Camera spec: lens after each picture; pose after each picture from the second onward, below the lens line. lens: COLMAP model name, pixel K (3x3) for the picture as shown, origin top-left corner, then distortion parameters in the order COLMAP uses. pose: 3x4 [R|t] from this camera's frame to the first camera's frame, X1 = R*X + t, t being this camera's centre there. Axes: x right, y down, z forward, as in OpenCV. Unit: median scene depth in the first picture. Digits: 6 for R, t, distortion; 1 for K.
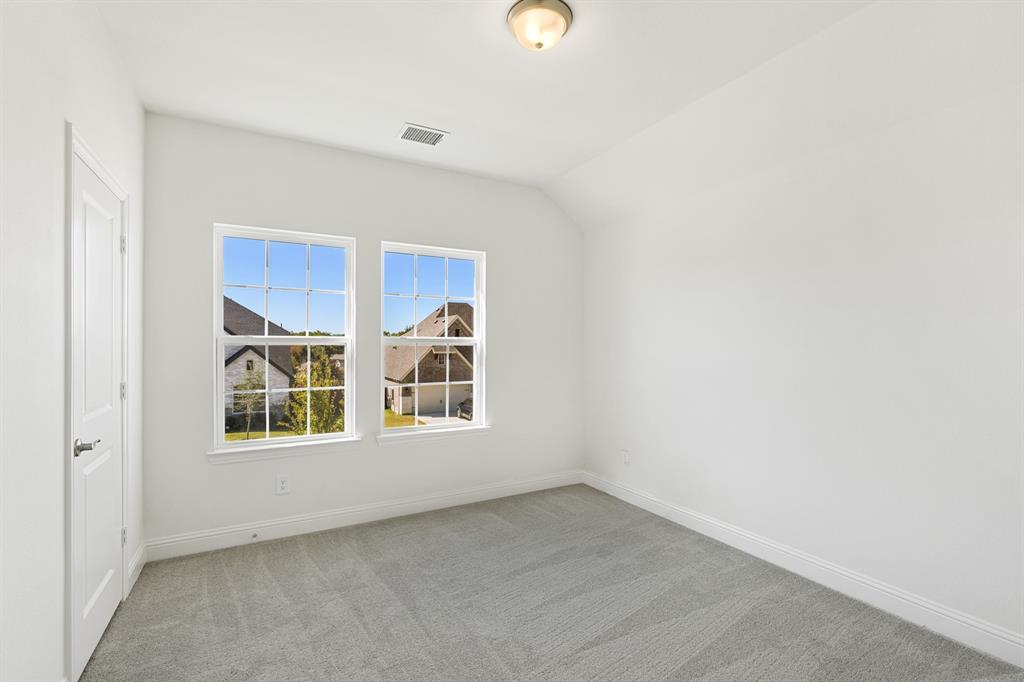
lens RADIAL K [[453.7, 0, 513.6], [0, 453.7, 343.8], [0, 0, 1]] dist [0.001782, -0.000151]
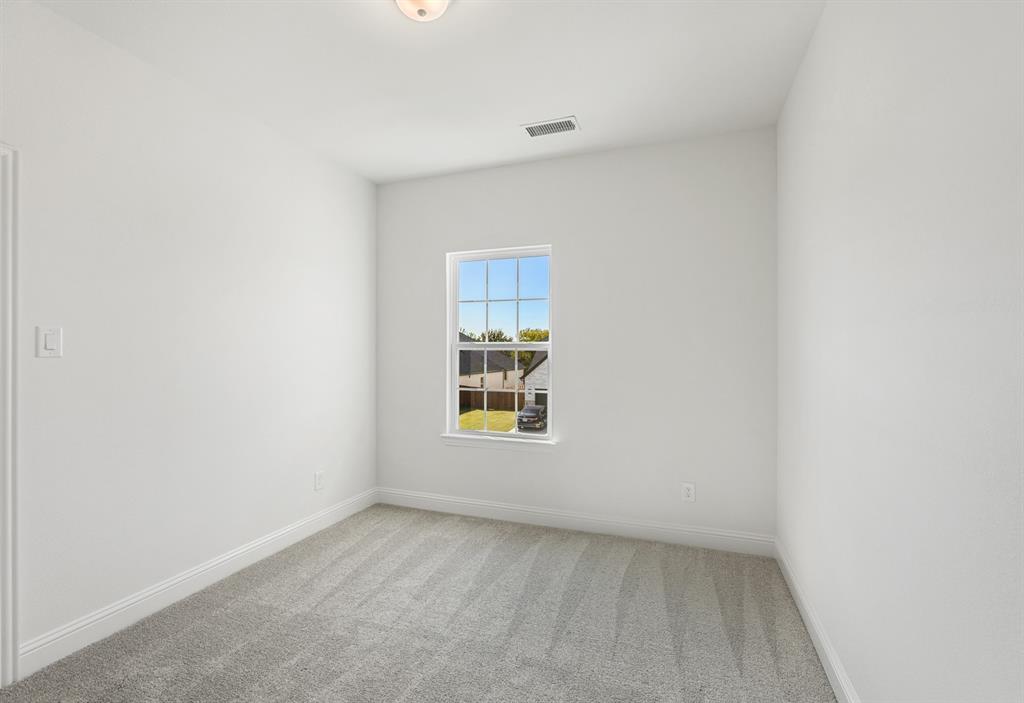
lens RADIAL K [[484.7, 0, 509.0], [0, 484.7, 353.8], [0, 0, 1]] dist [-0.000714, -0.000014]
pose [[0.639178, 0.006406, -0.769032, 0.488067], [0.000335, 0.999963, 0.008608, 0.001261], [0.769059, -0.005760, 0.639152, 0.272795]]
